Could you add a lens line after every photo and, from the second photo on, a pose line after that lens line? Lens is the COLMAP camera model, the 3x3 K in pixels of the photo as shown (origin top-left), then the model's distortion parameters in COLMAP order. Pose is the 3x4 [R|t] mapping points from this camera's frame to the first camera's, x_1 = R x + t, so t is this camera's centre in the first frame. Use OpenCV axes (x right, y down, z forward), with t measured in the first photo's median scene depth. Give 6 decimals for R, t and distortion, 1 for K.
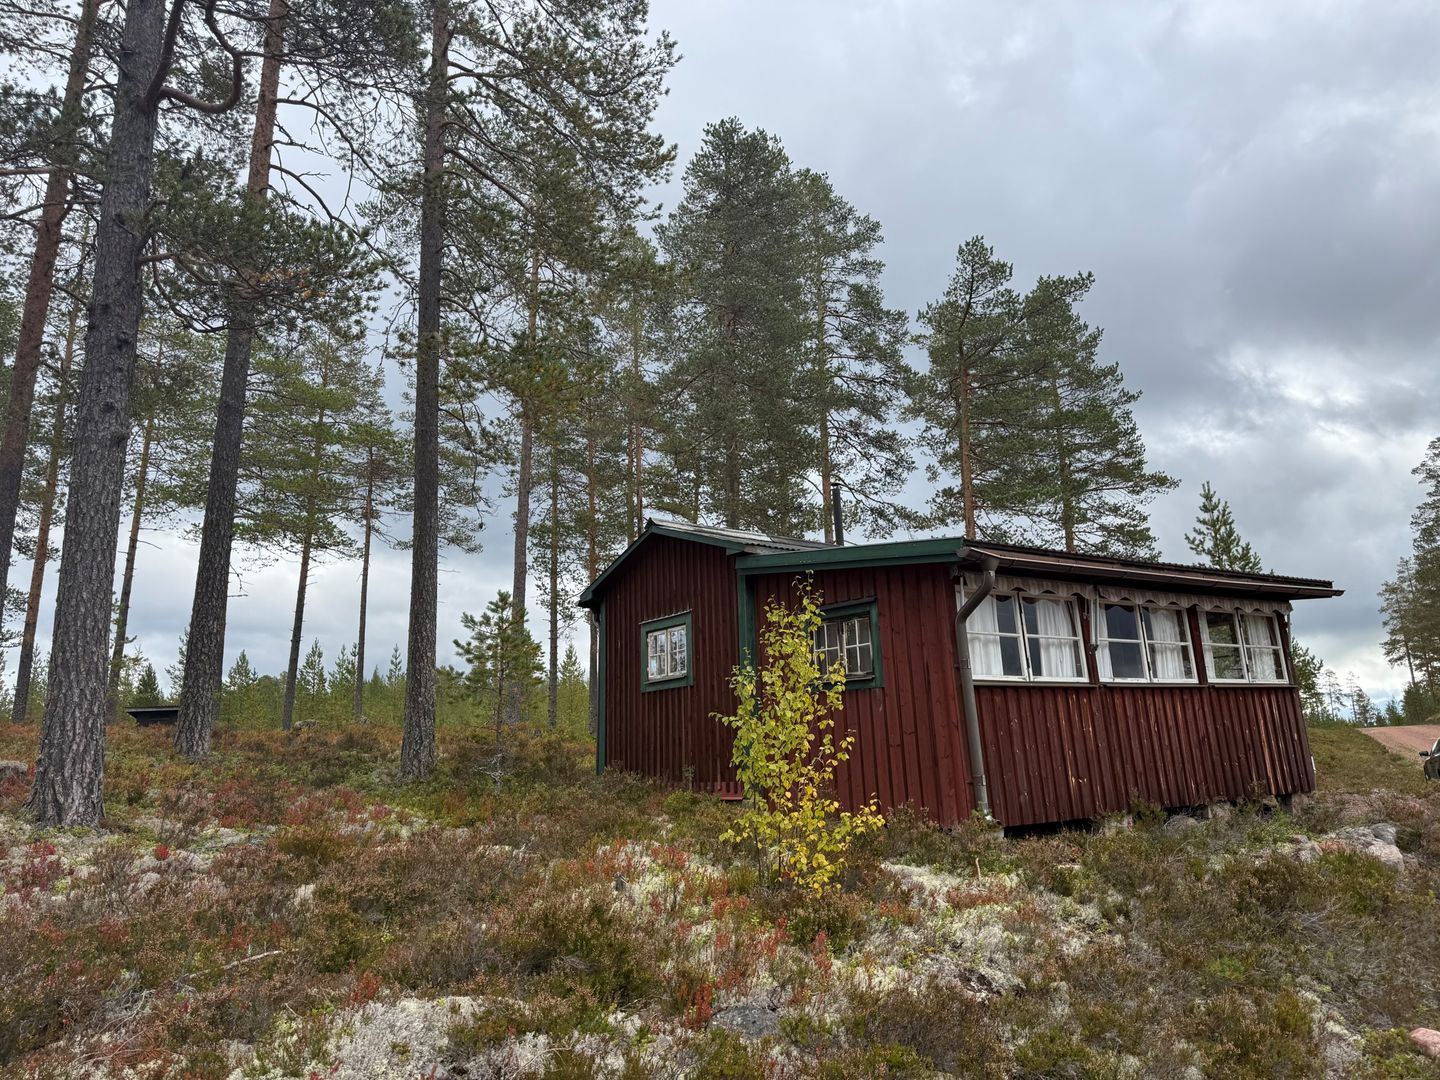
lens RADIAL K [[1023.1, 0, 724.5], [0, 1023.1, 547.7], [0, 0, 1]] dist [0.004542, -0.005156]
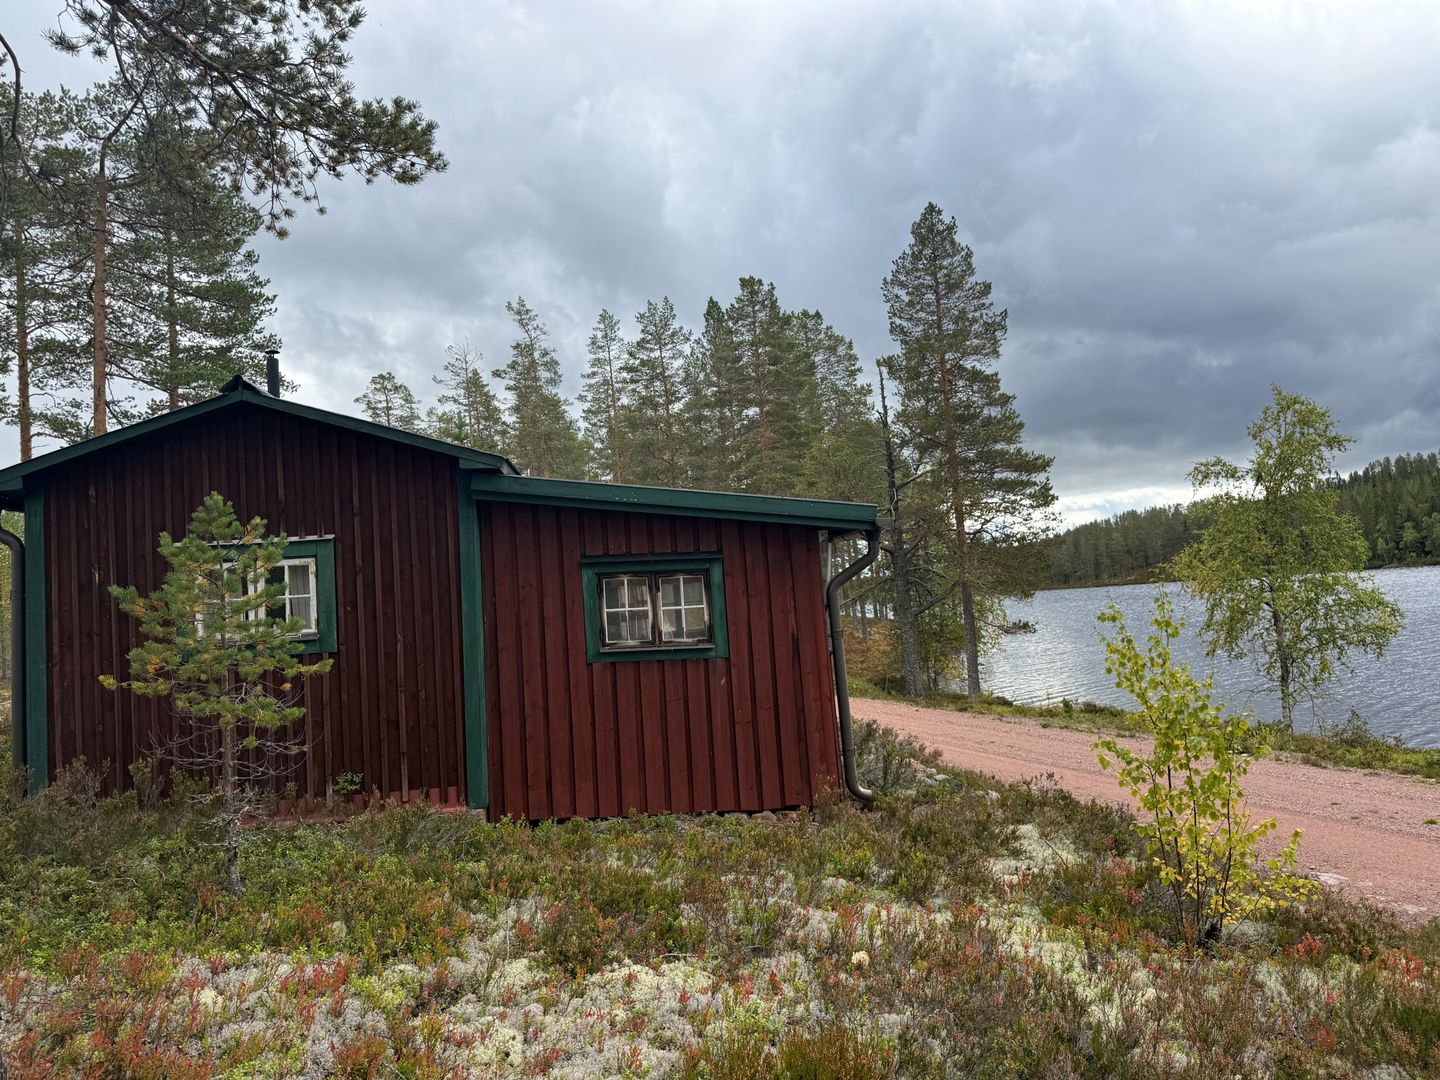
lens RADIAL K [[1023.1, 0, 724.5], [0, 1023.1, 547.7], [0, 0, 1]] dist [0.004542, -0.005156]
pose [[0.511380, 0.051373, 0.857818, -0.165689], [-0.139407, 0.989949, 0.023820, 0.006347], [-0.847972, -0.131767, 0.513402, 0.156494]]
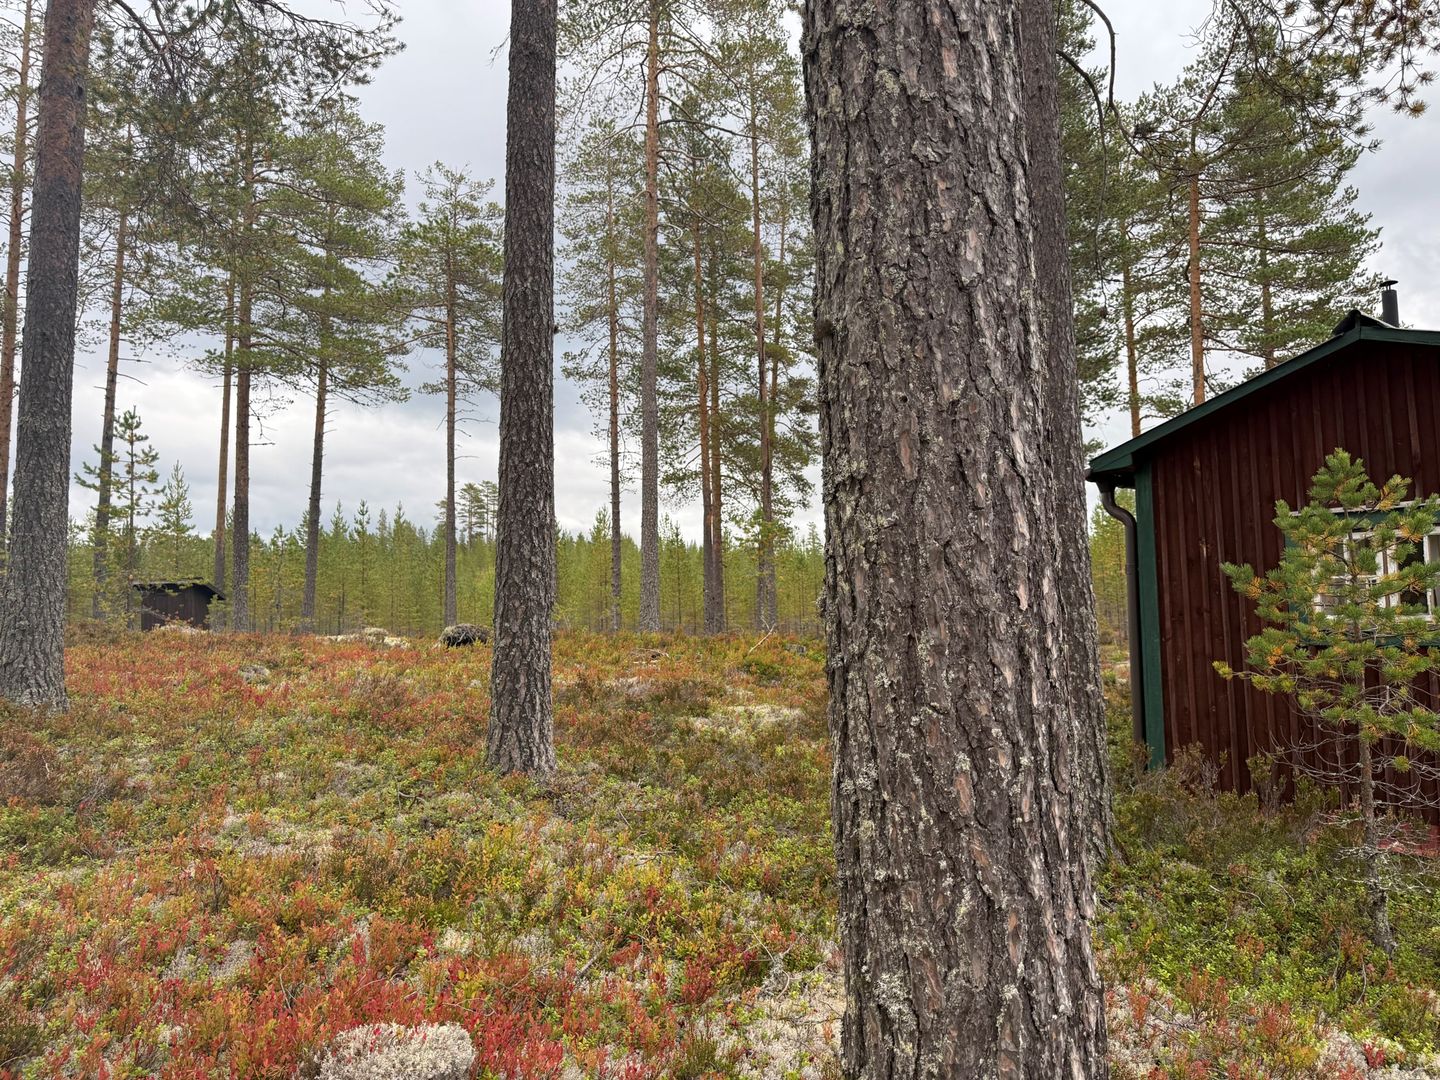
lens RADIAL K [[1023.1, 0, 724.5], [0, 1023.1, 547.7], [0, 0, 1]] dist [0.004542, -0.005156]
pose [[0.998705, 0.012966, 0.049192, -0.154564], [-0.019716, 0.990050, 0.139329, 0.008514], [-0.046897, -0.140119, 0.989023, 0.179619]]
